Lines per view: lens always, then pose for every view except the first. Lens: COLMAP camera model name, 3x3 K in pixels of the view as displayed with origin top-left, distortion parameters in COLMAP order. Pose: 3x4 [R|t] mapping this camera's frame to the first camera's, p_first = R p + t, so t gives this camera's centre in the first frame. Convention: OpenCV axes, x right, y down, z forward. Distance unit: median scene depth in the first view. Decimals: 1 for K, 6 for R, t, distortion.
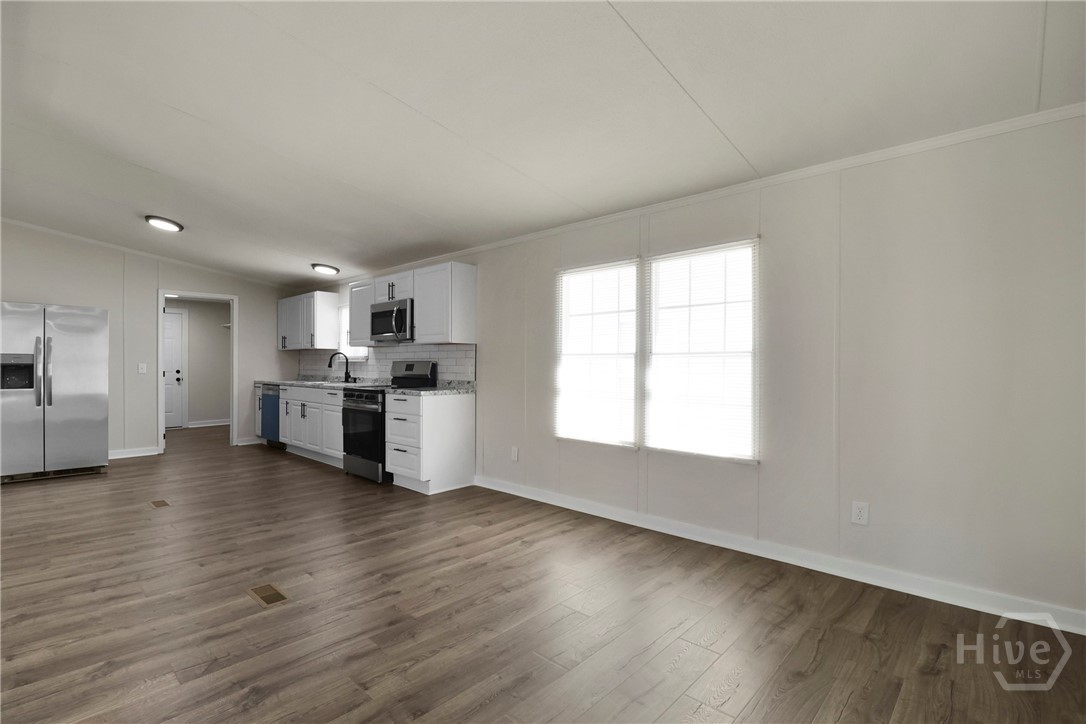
lens RADIAL K [[508.7, 0, 542.8], [0, 508.7, 359.6], [0, 0, 1]] dist [-0.005155, -0.005611]
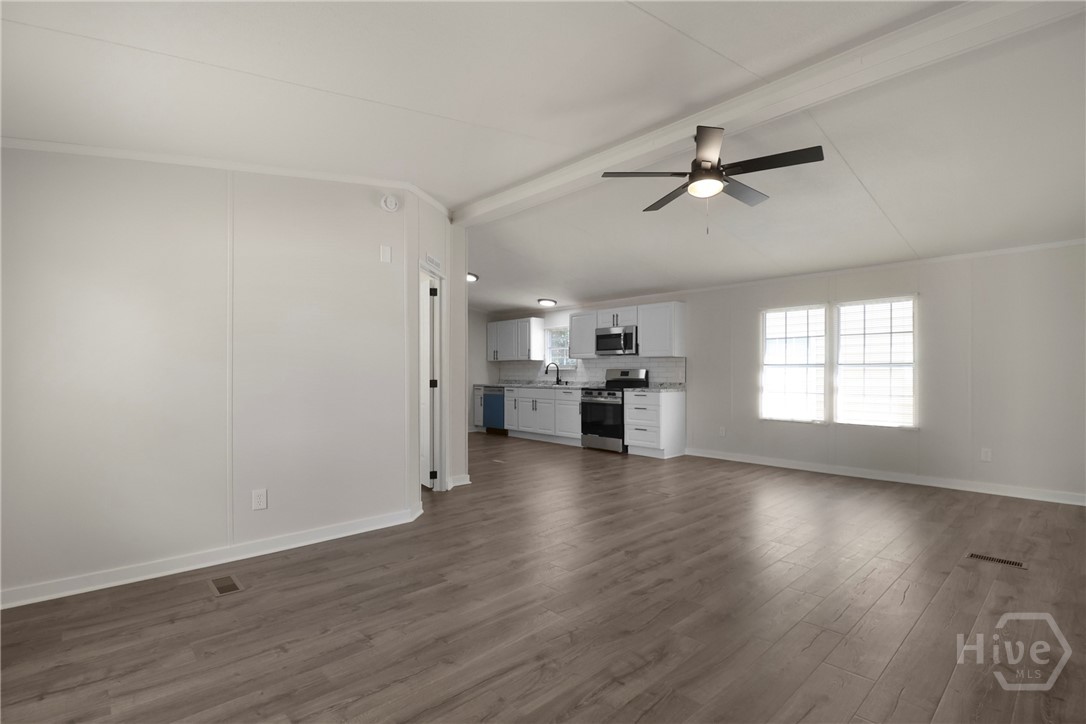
lens RADIAL K [[508.7, 0, 545.7], [0, 508.7, 371.0], [0, 0, 1]] dist [-0.005155, -0.005611]
pose [[0.997377, 0.001060, -0.072371, -0.419539], [-0.000860, 0.999996, 0.002801, 0.004607], [0.072374, -0.002731, 0.997374, -0.463990]]
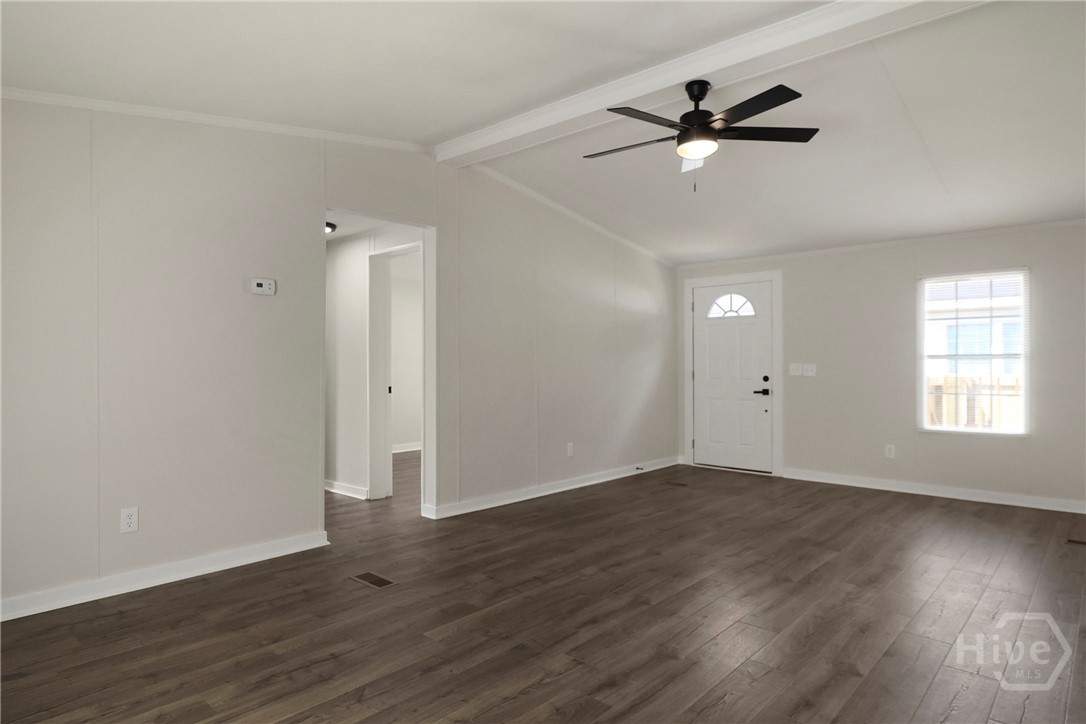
lens RADIAL K [[634.1, 0, 545.1], [0, 634.1, 362.3], [0, 0, 1]] dist [0.001536, 0.000254]
pose [[-0.999916, 0.000463, -0.012941, -0.097591], [0.000610, 0.999936, -0.011329, 0.007858], [0.012935, -0.011336, -0.999852, 0.868448]]
